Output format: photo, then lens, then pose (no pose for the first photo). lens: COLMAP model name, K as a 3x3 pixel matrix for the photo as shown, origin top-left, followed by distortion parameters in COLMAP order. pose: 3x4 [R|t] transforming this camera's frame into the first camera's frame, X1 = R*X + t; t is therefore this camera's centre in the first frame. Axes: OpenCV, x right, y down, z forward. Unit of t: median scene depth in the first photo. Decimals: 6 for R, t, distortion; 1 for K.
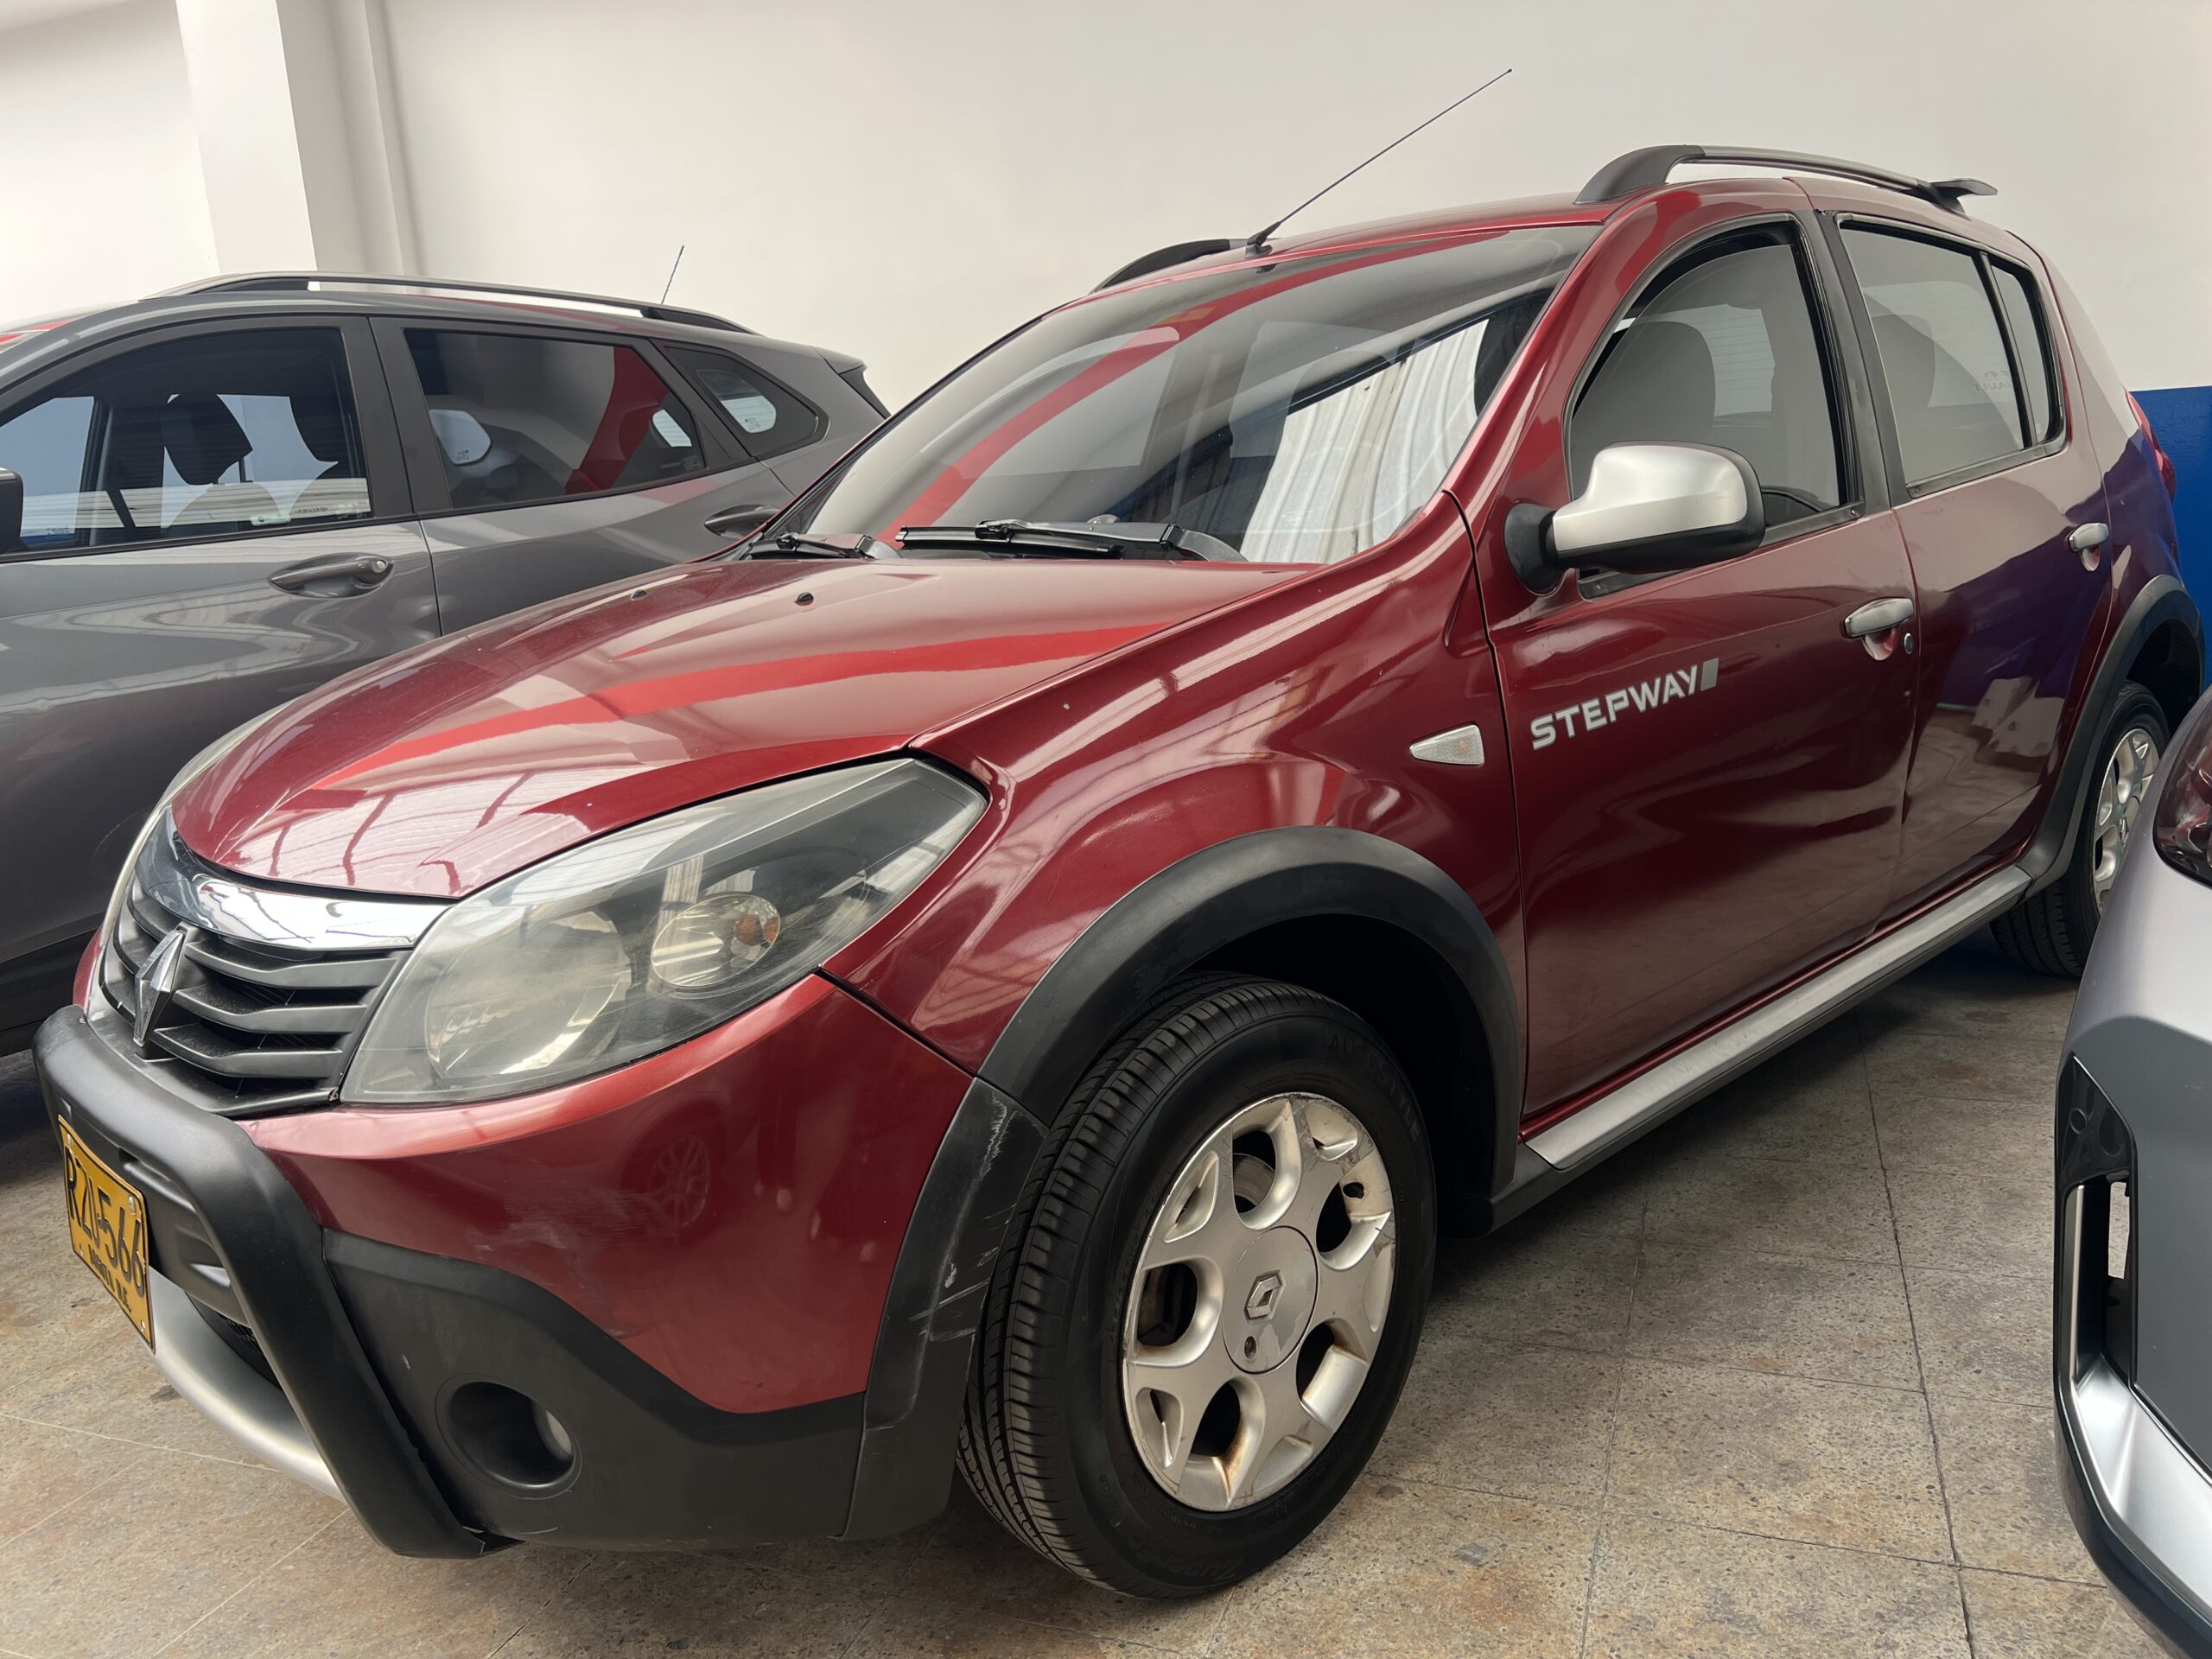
lens RADIAL K [[1672.4, 0, 1097.9], [0, 1672.4, 820.8], [0, 0, 1]] dist [0.053822, -0.056537]
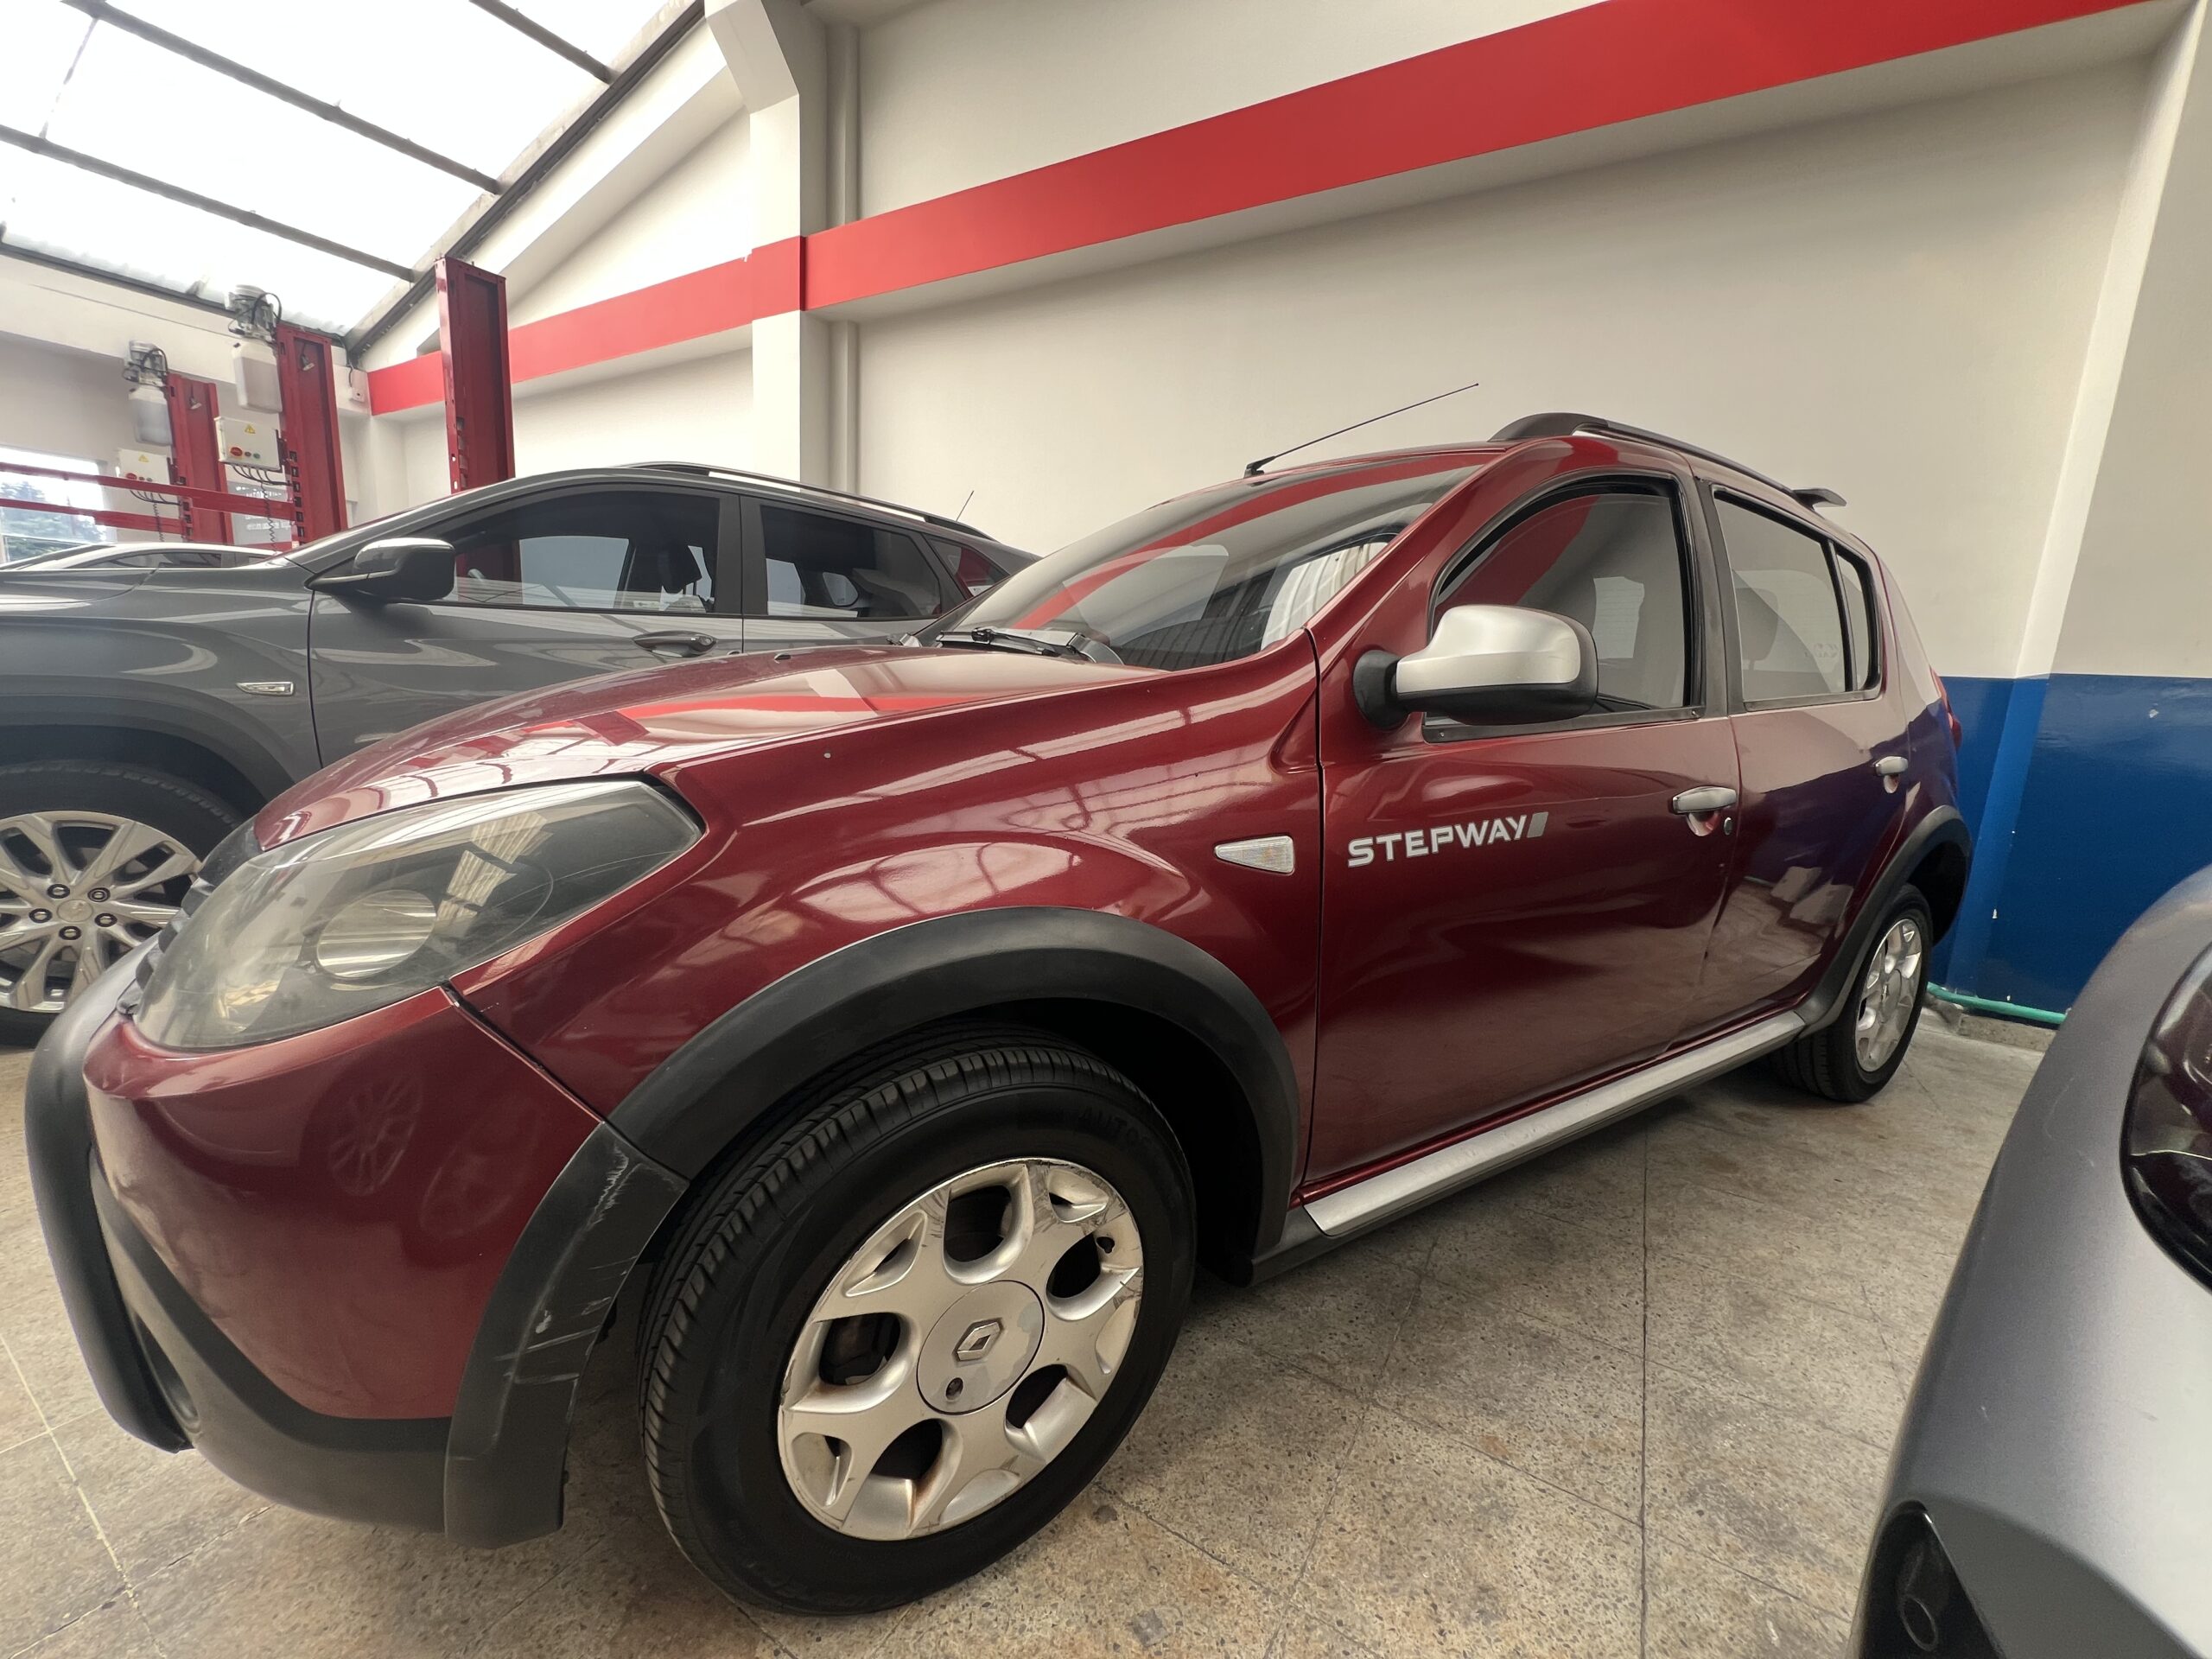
lens RADIAL K [[875.9, 0, 1108.7], [0, 875.9, 825.0], [0, 0, 1]] dist [-0.000666, 0.000245]
pose [[0.975401, 0.148441, -0.162966, 0.182665], [-0.153117, 0.988071, -0.016442, -0.033614], [0.158582, 0.040990, 0.986495, 0.380266]]
